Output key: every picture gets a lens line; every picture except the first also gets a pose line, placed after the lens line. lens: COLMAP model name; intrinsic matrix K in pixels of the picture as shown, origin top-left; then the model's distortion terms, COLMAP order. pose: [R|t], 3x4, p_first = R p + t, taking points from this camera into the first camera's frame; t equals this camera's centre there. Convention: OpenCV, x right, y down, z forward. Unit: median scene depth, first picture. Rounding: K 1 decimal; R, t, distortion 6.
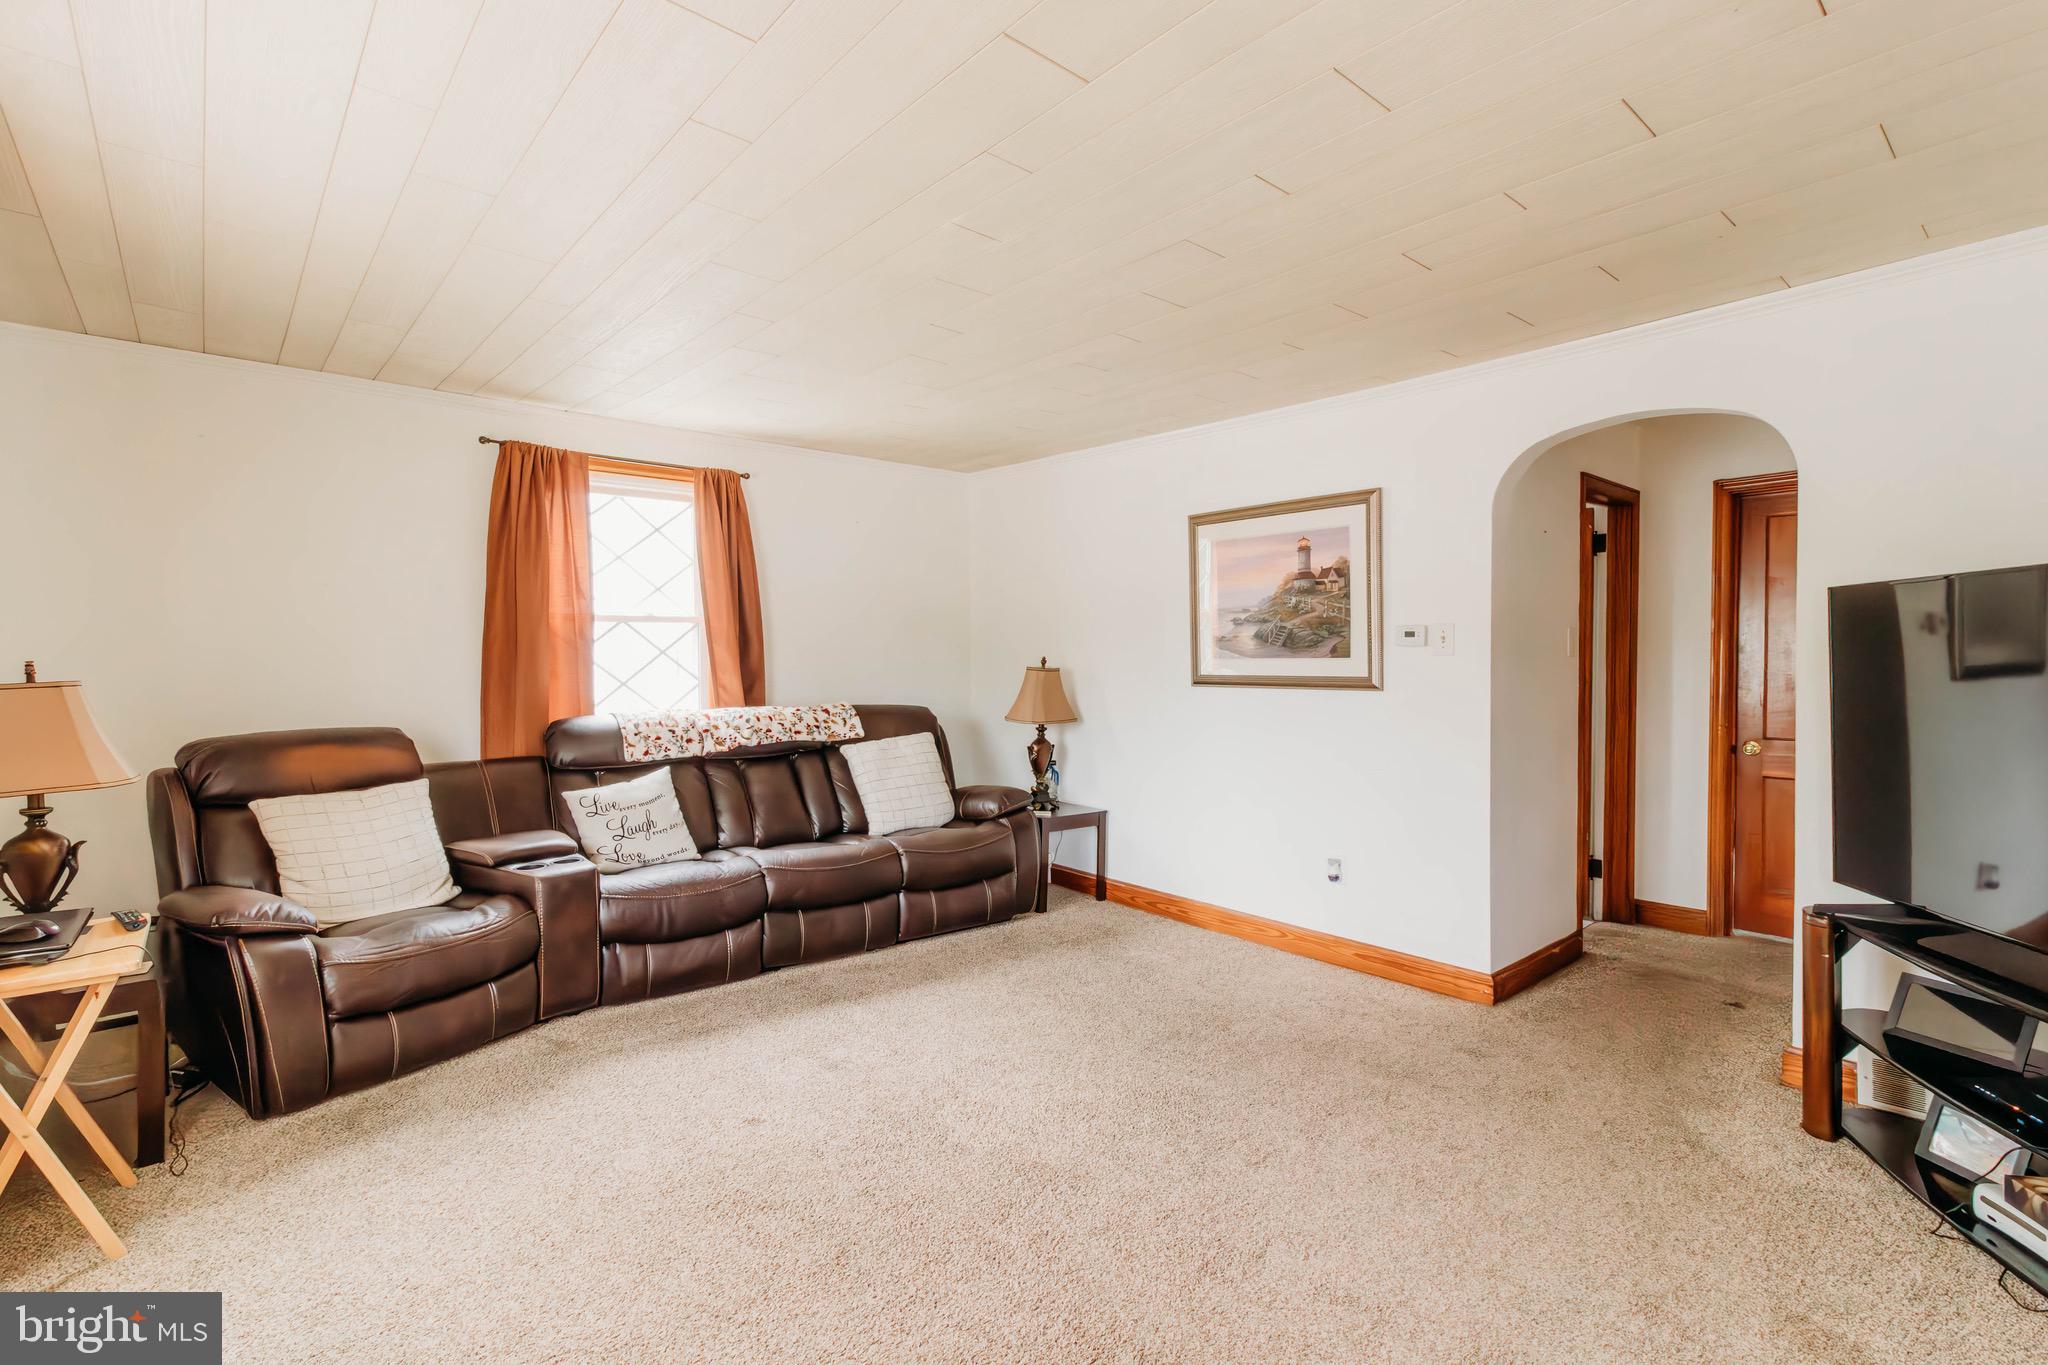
lens RADIAL K [[937.2, 0, 1024.0], [0, 937.2, 682.5], [0, 0, 1]] dist [0.001607, 0.000395]
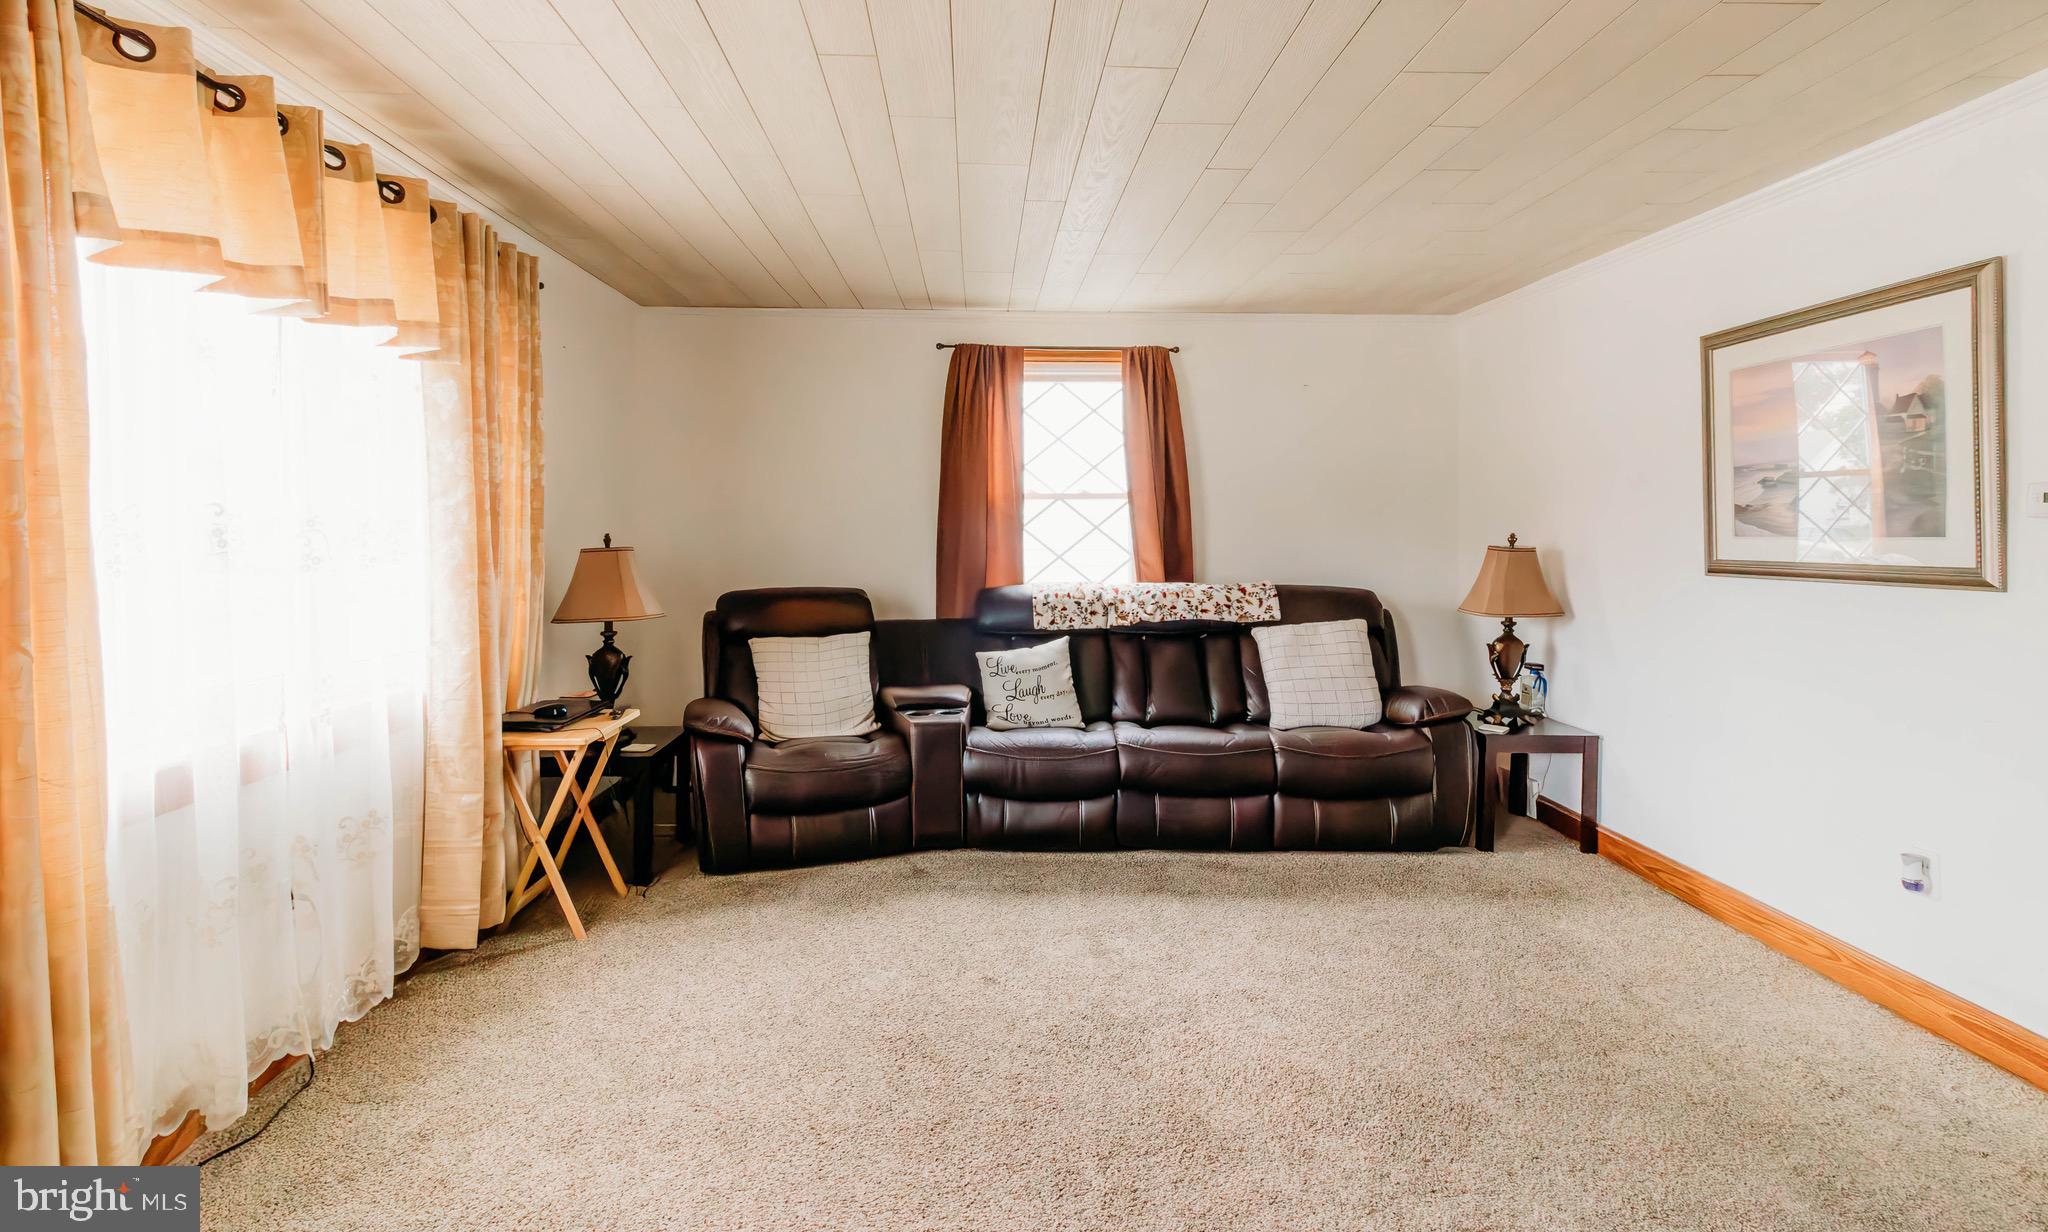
lens RADIAL K [[974.8, 0, 1020.5], [0, 974.8, 551.5], [0, 0, 1]] dist [-0.001803, 0.000401]
pose [[0.786410, 0.015597, -0.617508, 0.242085], [-0.020253, 0.999795, -0.000539, -0.003593], [0.617373, 0.012930, 0.786564, 0.102866]]
